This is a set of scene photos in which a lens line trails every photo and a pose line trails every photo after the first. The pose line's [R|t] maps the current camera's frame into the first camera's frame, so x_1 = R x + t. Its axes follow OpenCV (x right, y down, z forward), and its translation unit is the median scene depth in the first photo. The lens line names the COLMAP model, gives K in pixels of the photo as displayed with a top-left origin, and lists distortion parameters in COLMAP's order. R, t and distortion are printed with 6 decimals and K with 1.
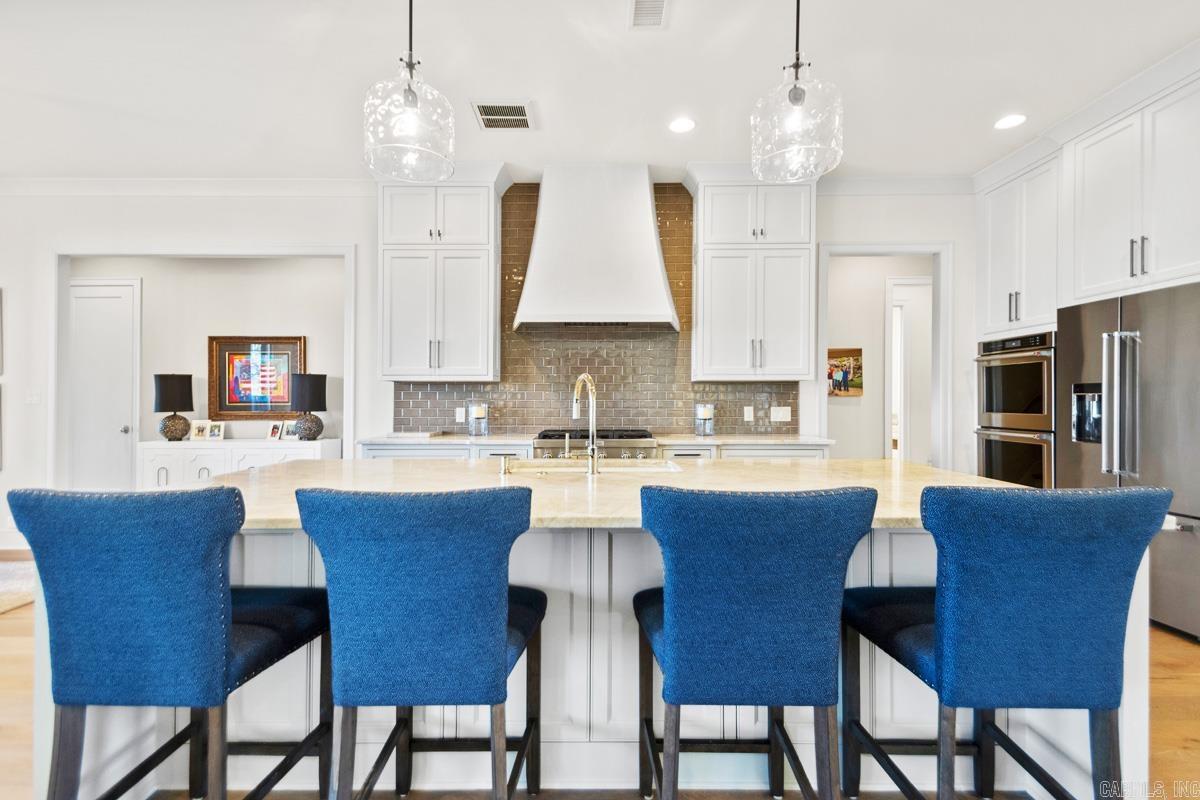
lens RADIAL K [[566.3, 0, 608.8], [0, 566.3, 398.8], [0, 0, 1]] dist [0.029676, -0.014337]
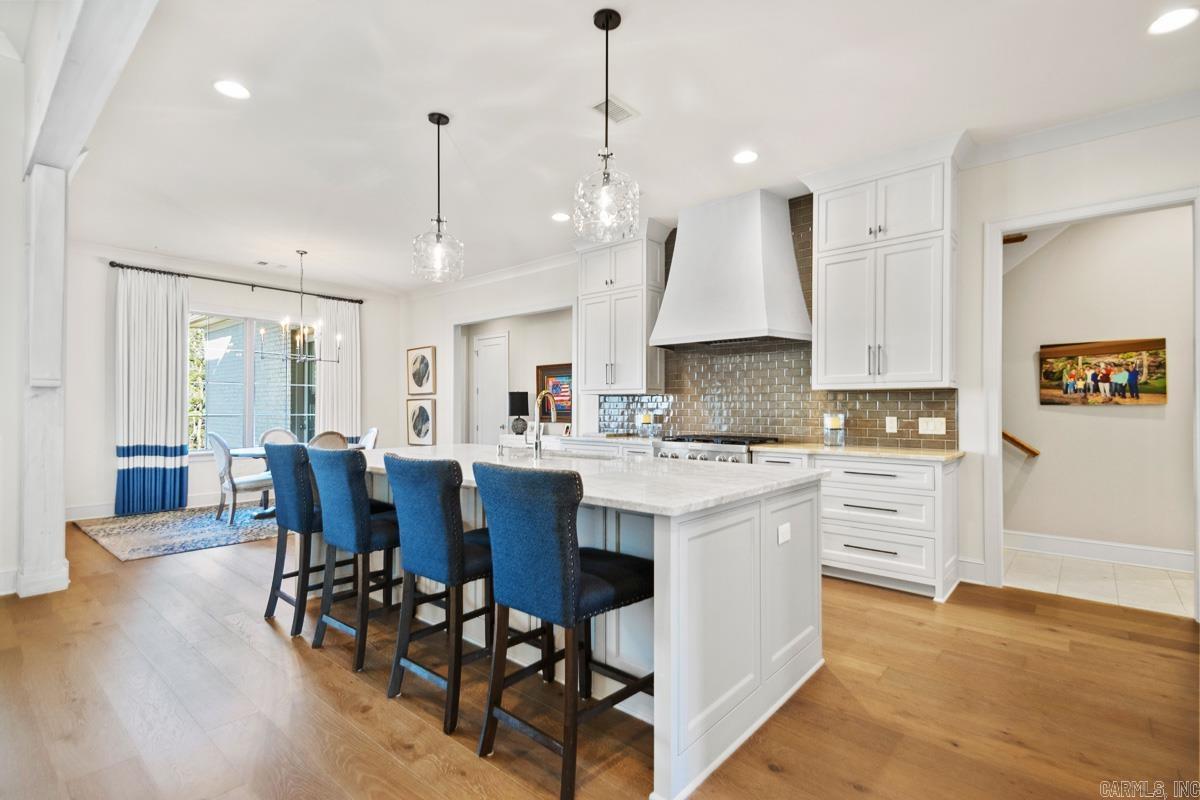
lens RADIAL K [[566.3, 0, 603.4], [0, 566.3, 405.7], [0, 0, 1]] dist [0.029676, -0.014337]
pose [[0.756699, -0.000979, -0.653763, 0.494306], [-0.001464, 0.999994, -0.003193, -0.000810], [0.653762, 0.003373, 0.756692, -0.000726]]
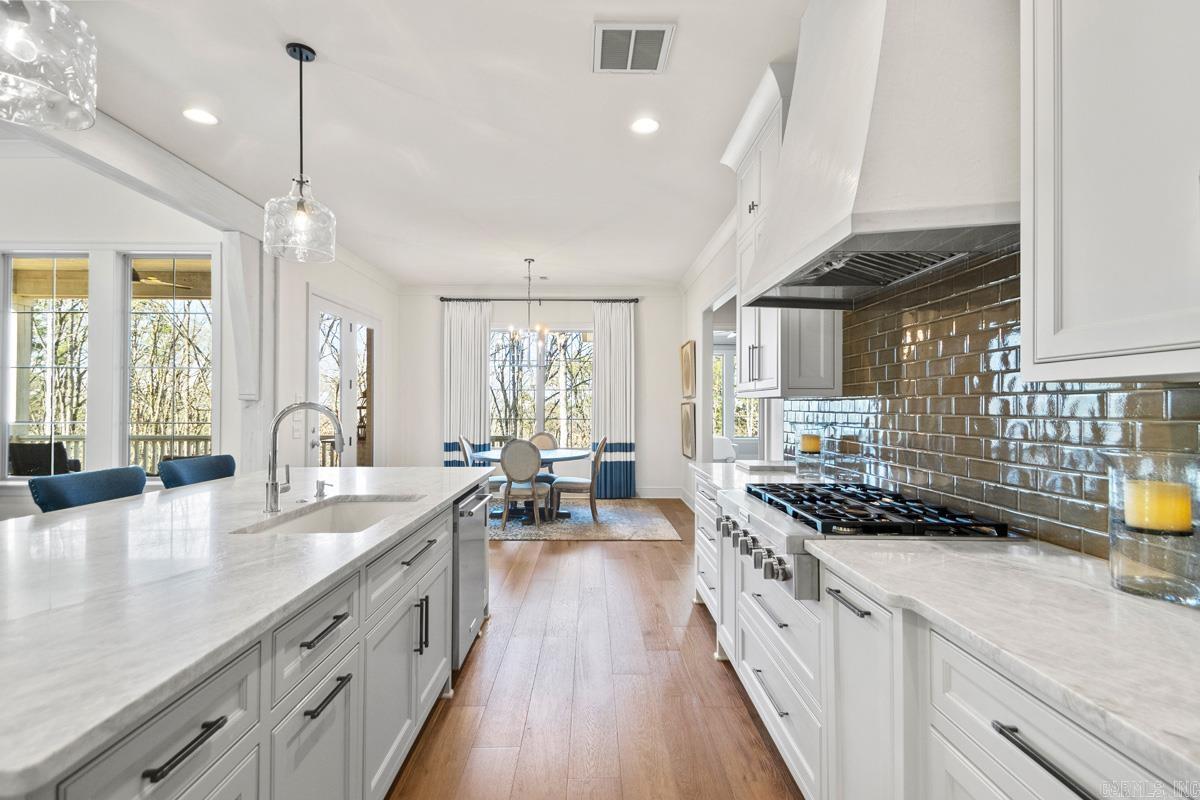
lens RADIAL K [[566.3, 0, 583.2], [0, 566.3, 393.3], [0, 0, 1]] dist [0.029676, -0.014337]
pose [[0.009308, -0.022509, -0.999703, 0.423811], [-0.002916, 0.999742, -0.022537, -0.018741], [0.999952, 0.003125, 0.009240, 0.688468]]
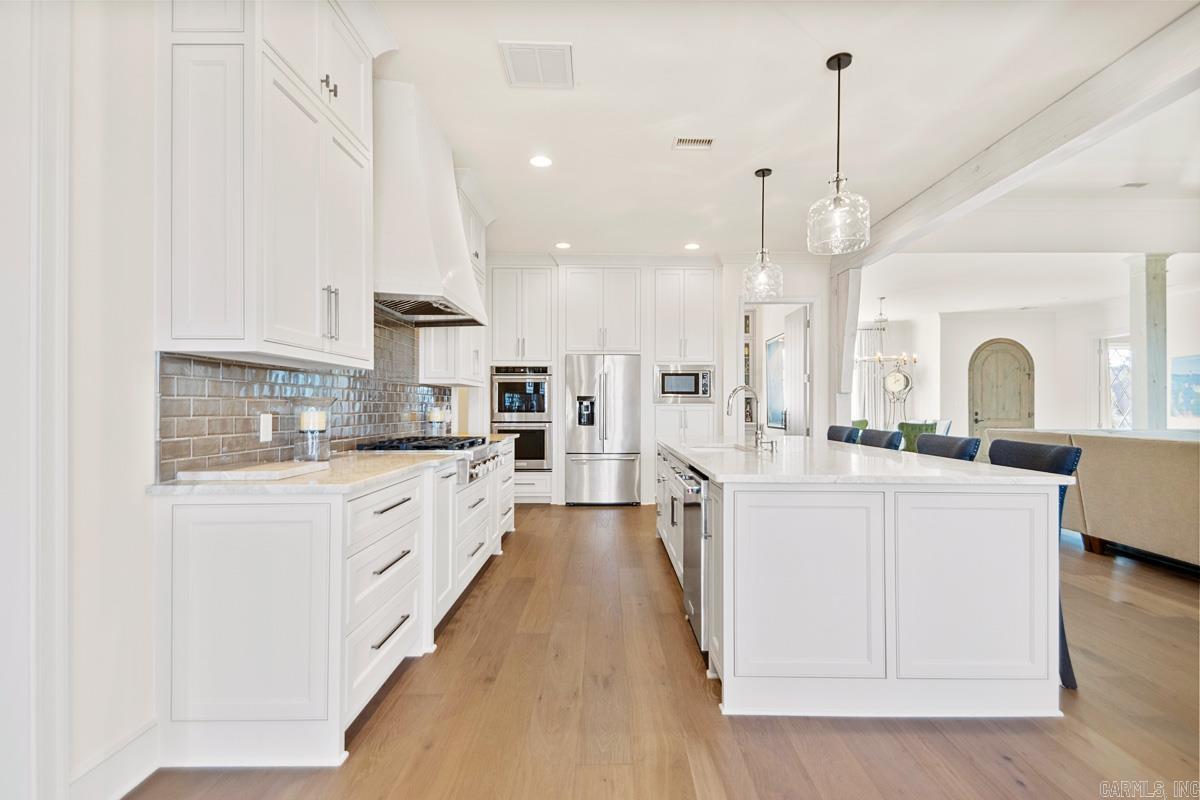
lens RADIAL K [[566.3, 0, 599.9], [0, 566.3, 407.3], [0, 0, 1]] dist [0.029676, -0.014337]
pose [[0.023378, -0.000988, 0.999726, -0.796412], [0.001577, 0.999998, 0.000951, 0.008330], [-0.999725, 0.001554, 0.023379, 0.665975]]
